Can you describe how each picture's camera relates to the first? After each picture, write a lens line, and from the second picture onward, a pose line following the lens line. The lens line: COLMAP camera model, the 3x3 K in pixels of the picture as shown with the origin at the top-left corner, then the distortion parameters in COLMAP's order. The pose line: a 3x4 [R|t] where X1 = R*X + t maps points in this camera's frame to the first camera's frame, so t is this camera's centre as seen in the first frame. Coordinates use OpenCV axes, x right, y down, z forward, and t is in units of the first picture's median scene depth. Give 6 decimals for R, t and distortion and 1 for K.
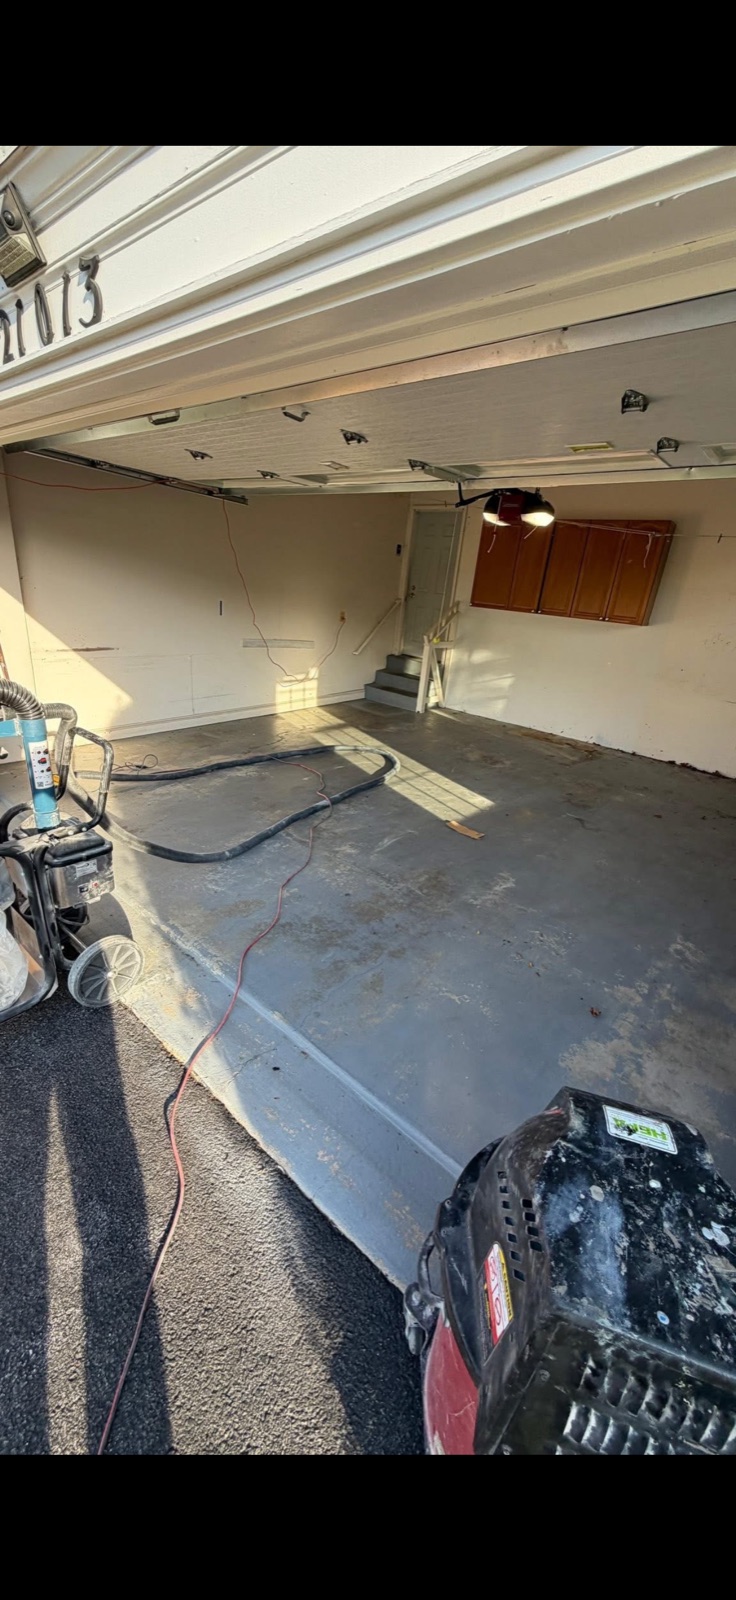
lens RADIAL K [[520.1, 0, 367.4], [0, 520.1, 797.3], [0, 0, 1]] dist [-0.001901, -0.000139]
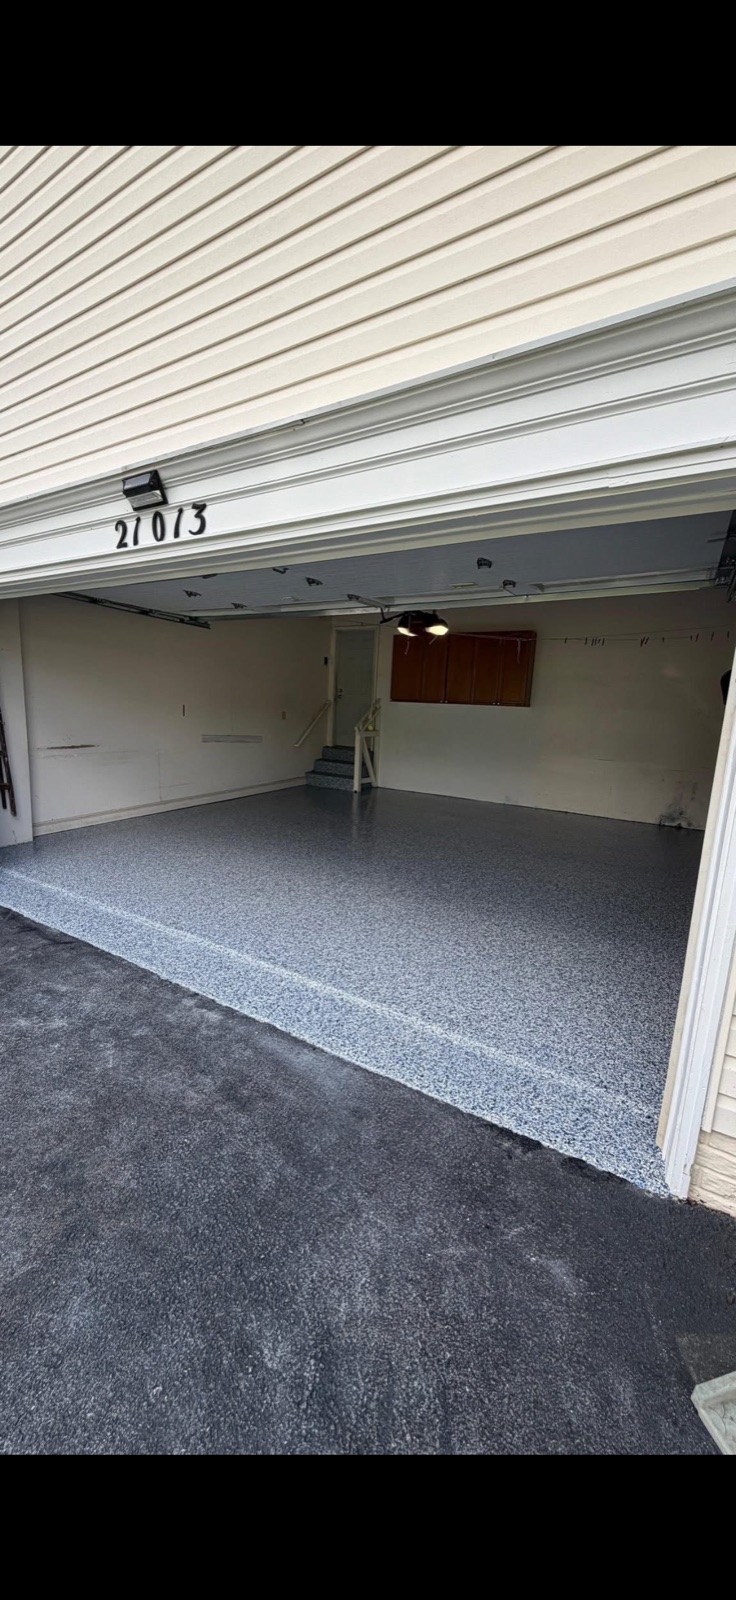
lens RADIAL K [[520.1, 0, 365.5], [0, 520.1, 800.1], [0, 0, 1]] dist [-0.001901, -0.000139]
pose [[0.986909, -0.075462, 0.142535, -0.100039], [0.101753, 0.977024, -0.187269, 0.160964], [-0.125129, 0.199321, 0.971913, -0.257220]]
